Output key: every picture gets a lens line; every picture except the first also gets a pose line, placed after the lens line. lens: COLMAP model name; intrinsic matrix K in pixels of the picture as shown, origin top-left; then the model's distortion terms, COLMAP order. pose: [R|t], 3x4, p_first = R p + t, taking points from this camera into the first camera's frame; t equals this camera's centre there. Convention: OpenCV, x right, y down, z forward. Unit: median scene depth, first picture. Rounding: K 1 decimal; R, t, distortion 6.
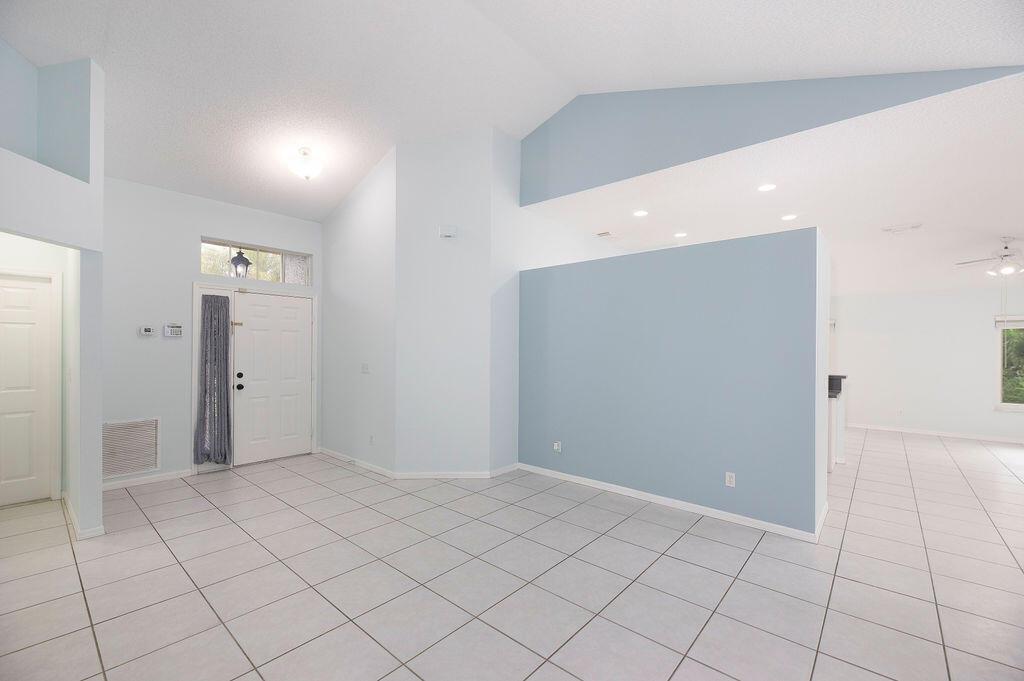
lens RADIAL K [[430.7, 0, 508.0], [0, 430.7, 347.5], [0, 0, 1]] dist [0.000303, -0.000440]
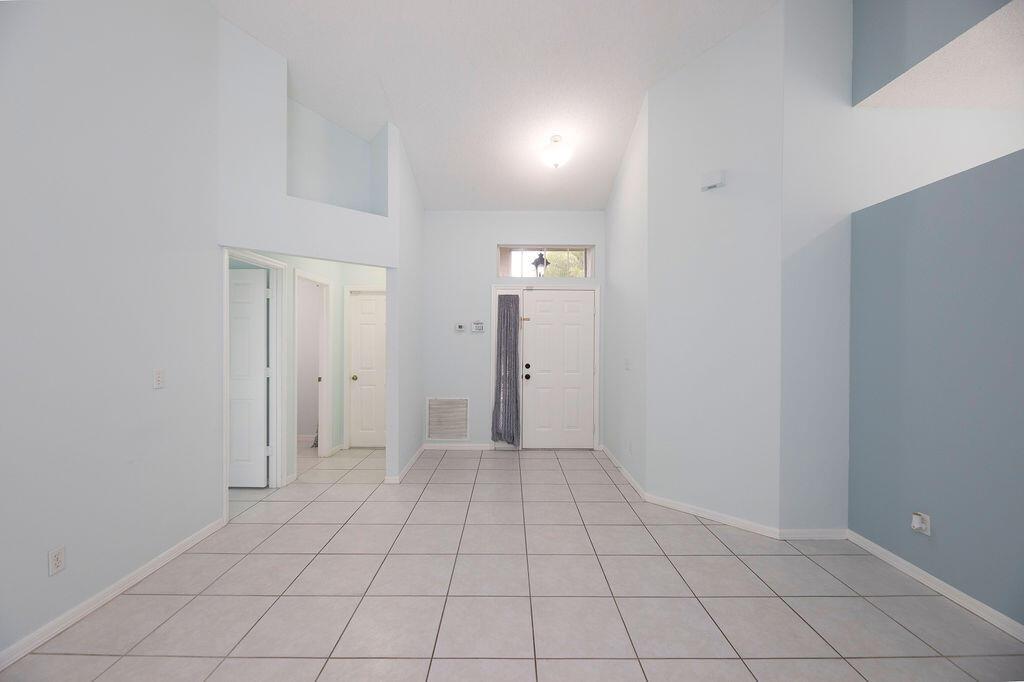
lens RADIAL K [[430.7, 0, 507.7], [0, 430.7, 340.9], [0, 0, 1]] dist [0.000303, -0.000440]
pose [[0.660804, -0.002956, -0.750553, 0.171074], [0.001005, 0.999995, -0.003054, 0.003979], [0.750558, 0.001263, 0.660803, 0.250662]]
